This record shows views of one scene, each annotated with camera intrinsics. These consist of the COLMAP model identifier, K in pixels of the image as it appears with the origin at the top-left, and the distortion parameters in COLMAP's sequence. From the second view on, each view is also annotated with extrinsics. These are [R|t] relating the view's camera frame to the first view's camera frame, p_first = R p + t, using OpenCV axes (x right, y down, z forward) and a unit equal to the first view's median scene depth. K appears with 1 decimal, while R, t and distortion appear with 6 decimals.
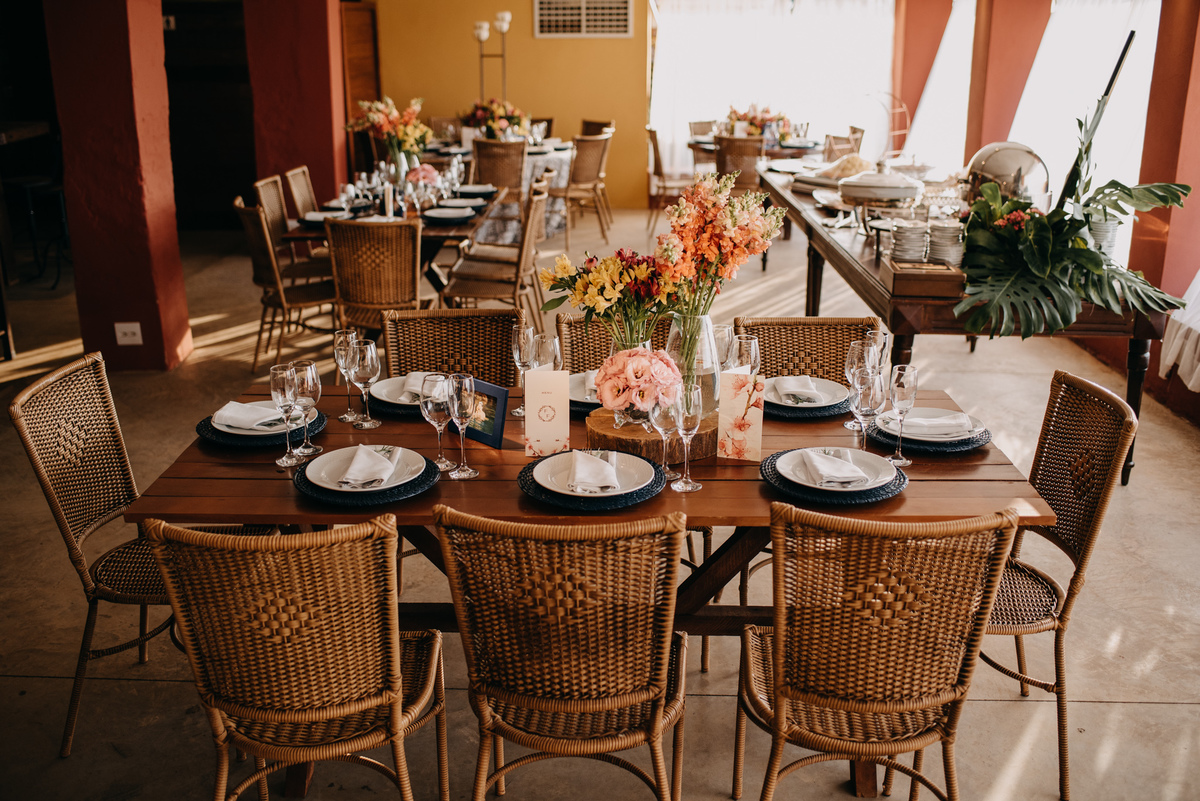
lens RADIAL K [[1234.4, 0, 600.0], [0, 1234.4, 400.5], [0, 0, 1]] dist [0.011102, 0.005916]
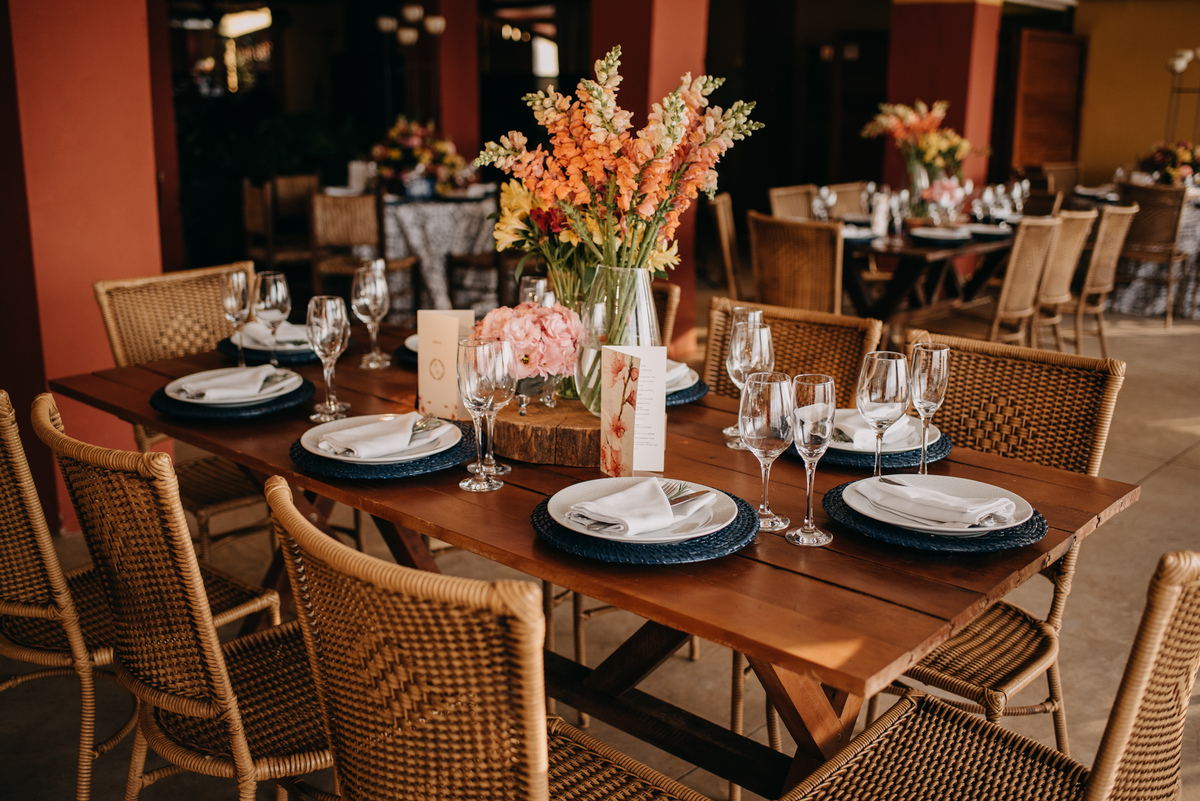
lens RADIAL K [[1234.4, 0, 600.0], [0, 1234.4, 400.5], [0, 0, 1]] dist [0.011102, 0.005916]
pose [[0.782803, 0.172945, -0.597753, 0.217420], [-0.208405, 0.977991, 0.010035, 0.000133], [0.586333, 0.116720, 0.801617, 0.191351]]
